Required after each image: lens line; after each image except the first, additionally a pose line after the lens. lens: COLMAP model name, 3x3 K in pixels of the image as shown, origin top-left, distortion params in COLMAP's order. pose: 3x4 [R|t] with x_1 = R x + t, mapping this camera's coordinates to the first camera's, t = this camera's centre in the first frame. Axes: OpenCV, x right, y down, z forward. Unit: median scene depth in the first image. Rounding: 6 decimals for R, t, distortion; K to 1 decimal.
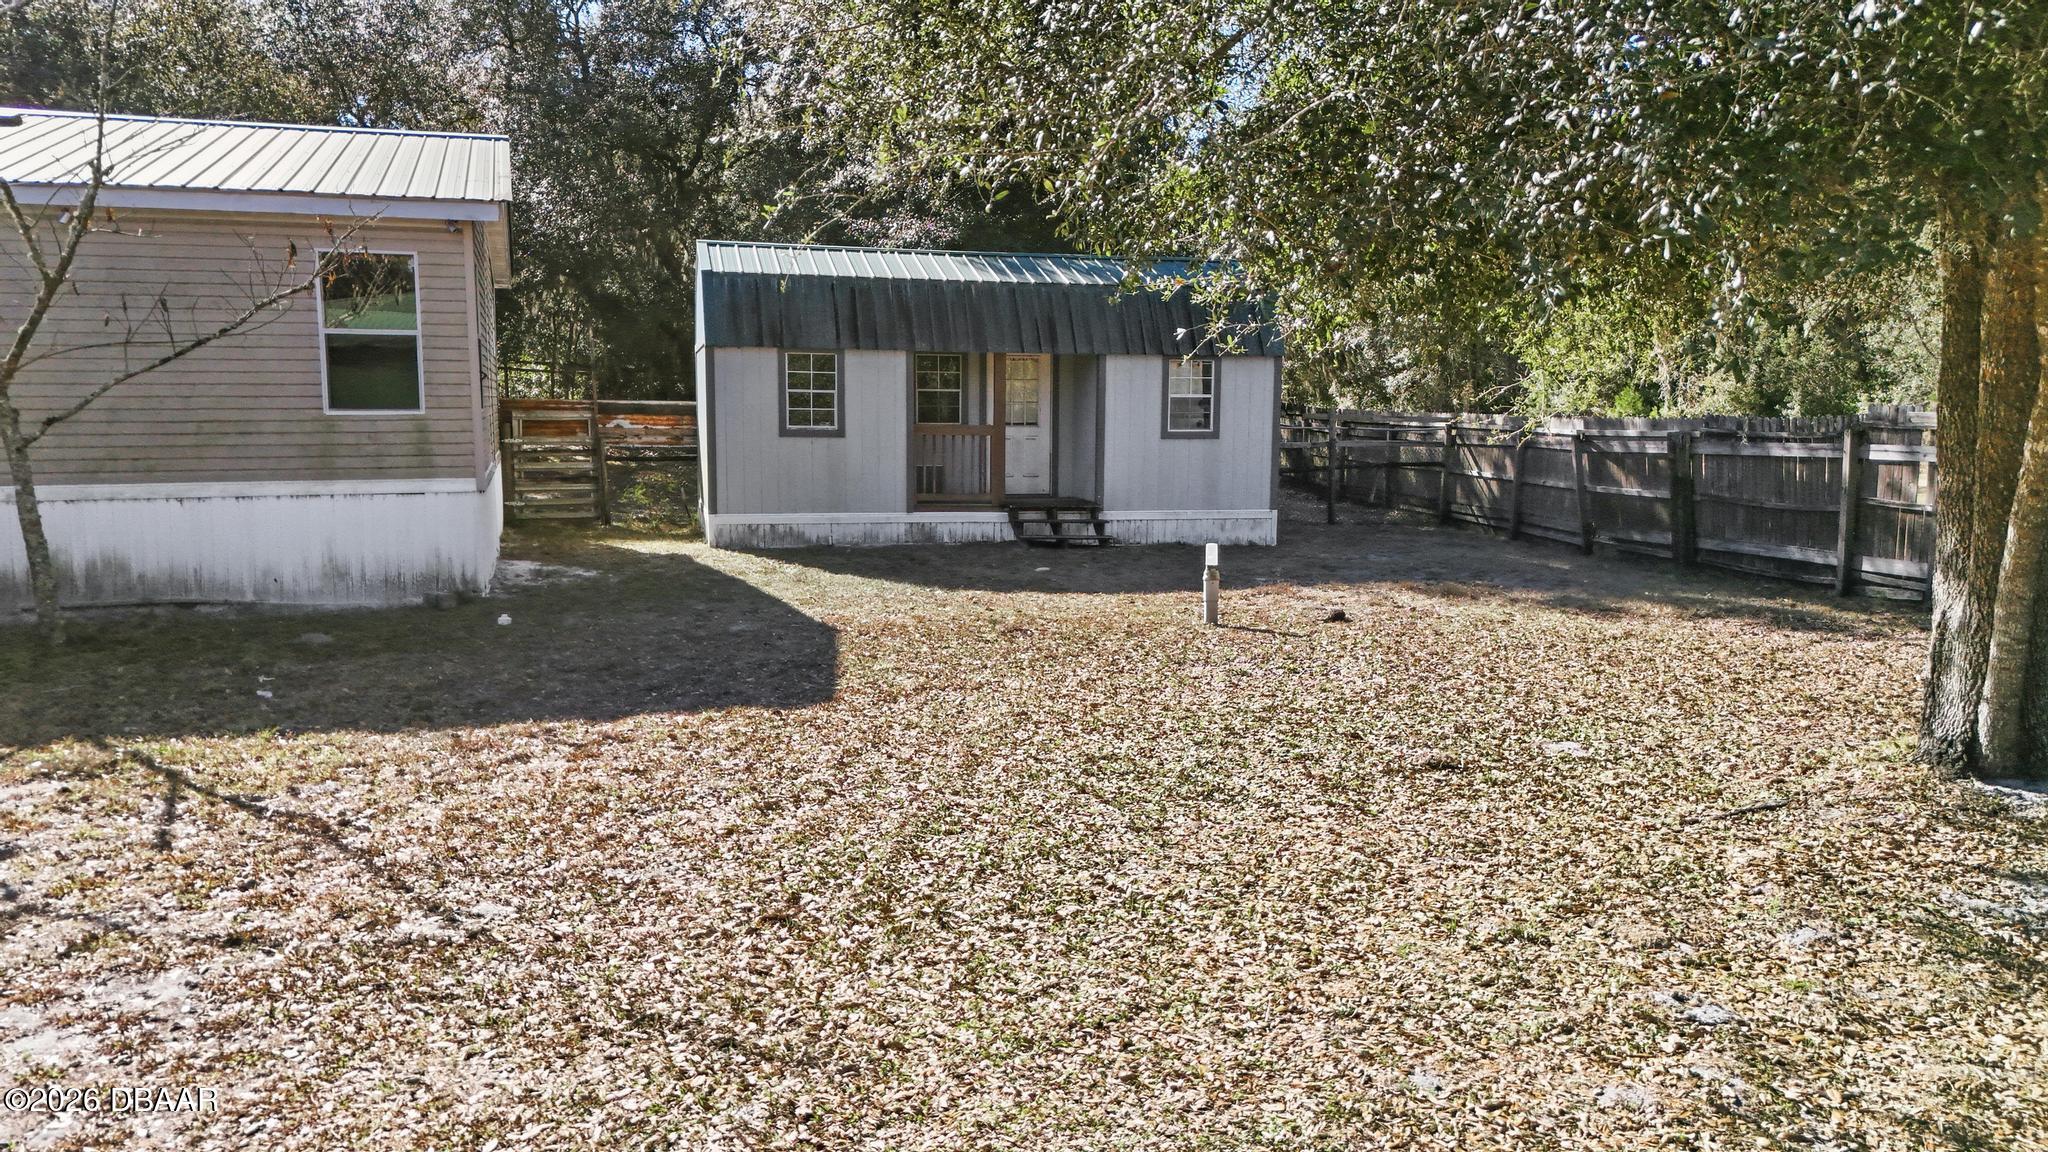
lens RADIAL K [[1492.6, 0, 1024.0], [0, 1492.6, 576.0], [0, 0, 1]] dist [0.003230, -0.001198]
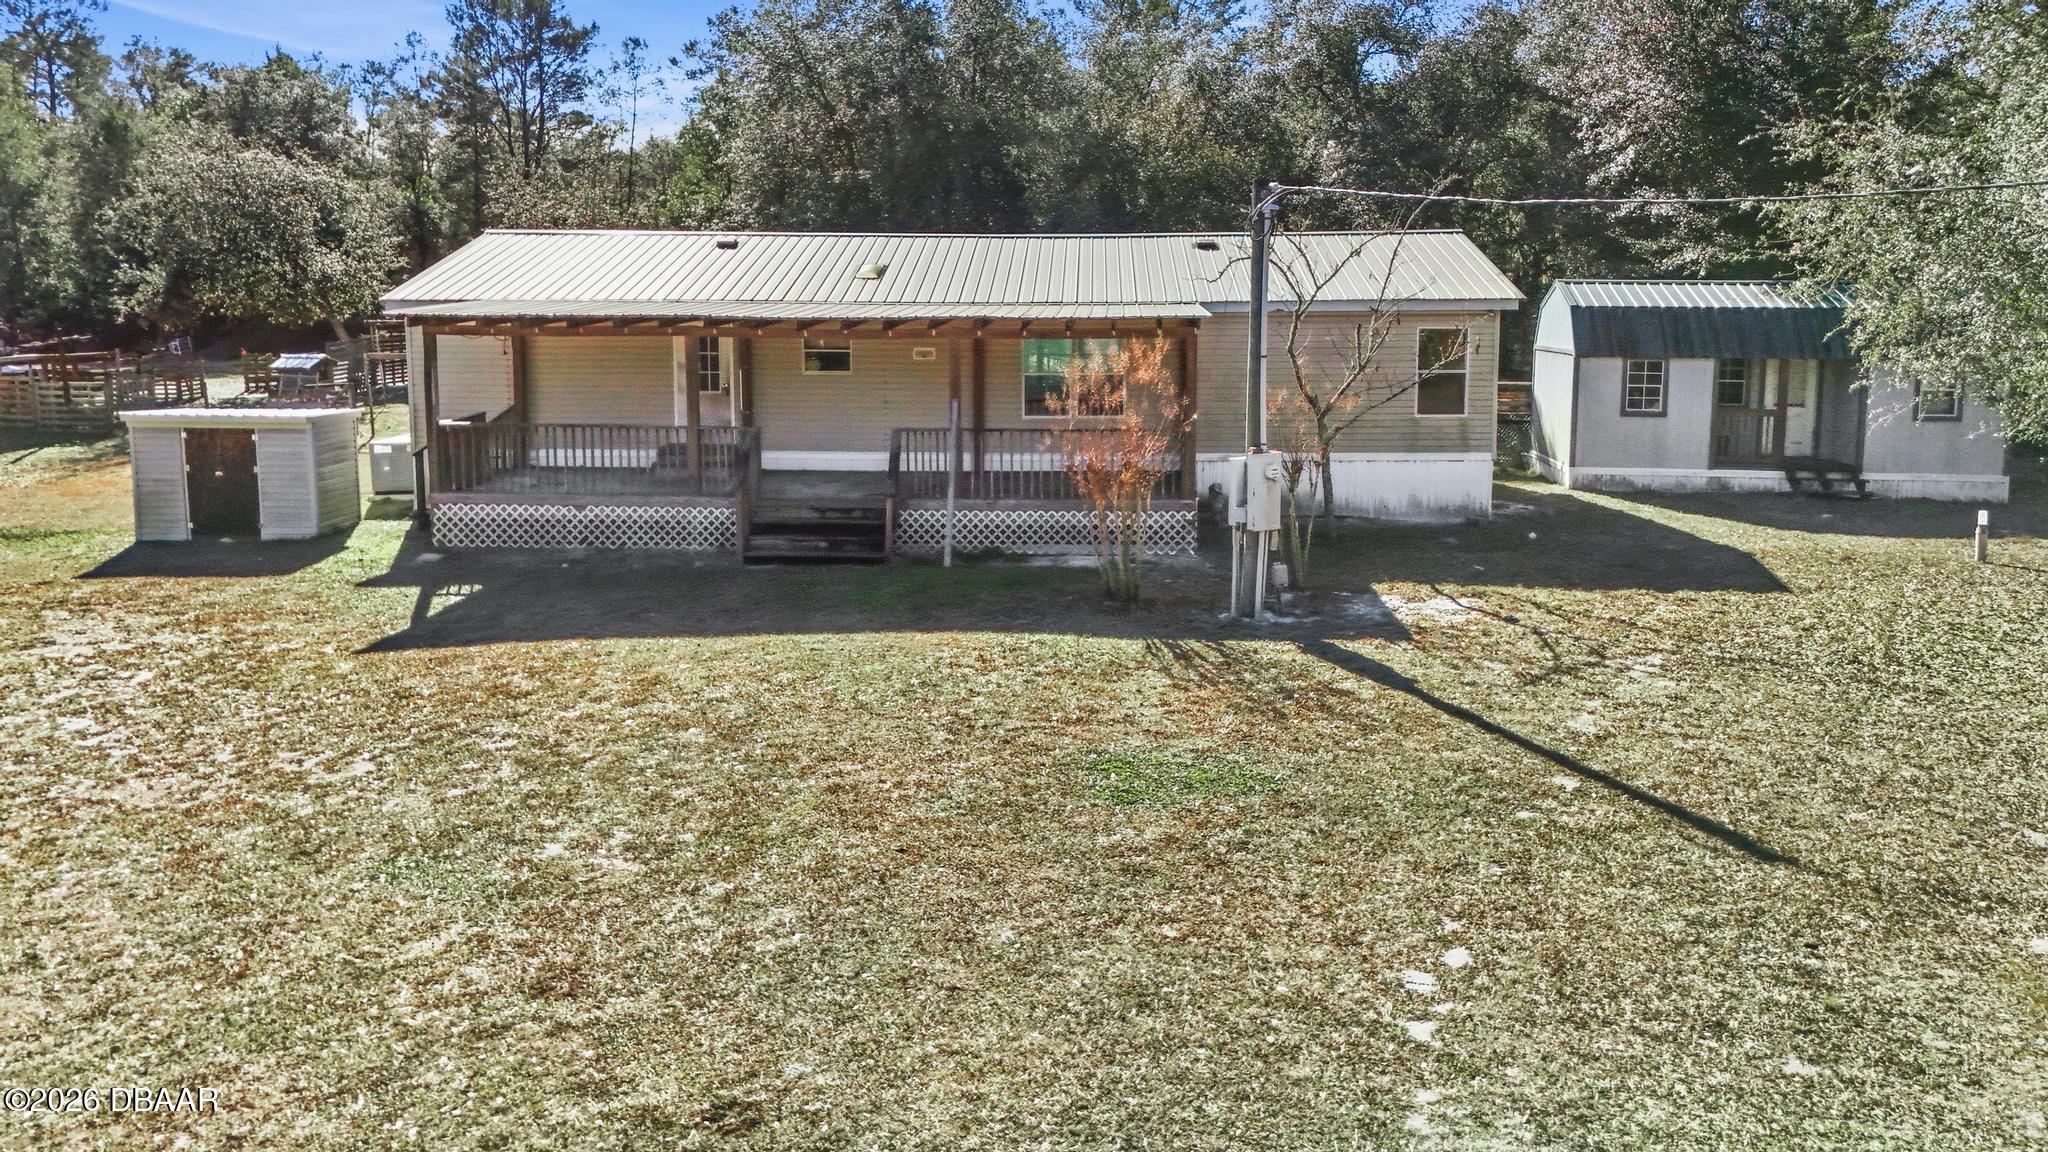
lens RADIAL K [[1486.8, 0, 1020.6], [0, 1486.8, 477.5], [0, 0, 1]] dist [0.002563, -0.001657]
pose [[0.927163, 0.038665, -0.372657, -0.162266], [-0.038722, 0.999223, 0.007334, -0.020047], [0.372651, 0.007630, 0.927940, -0.588444]]
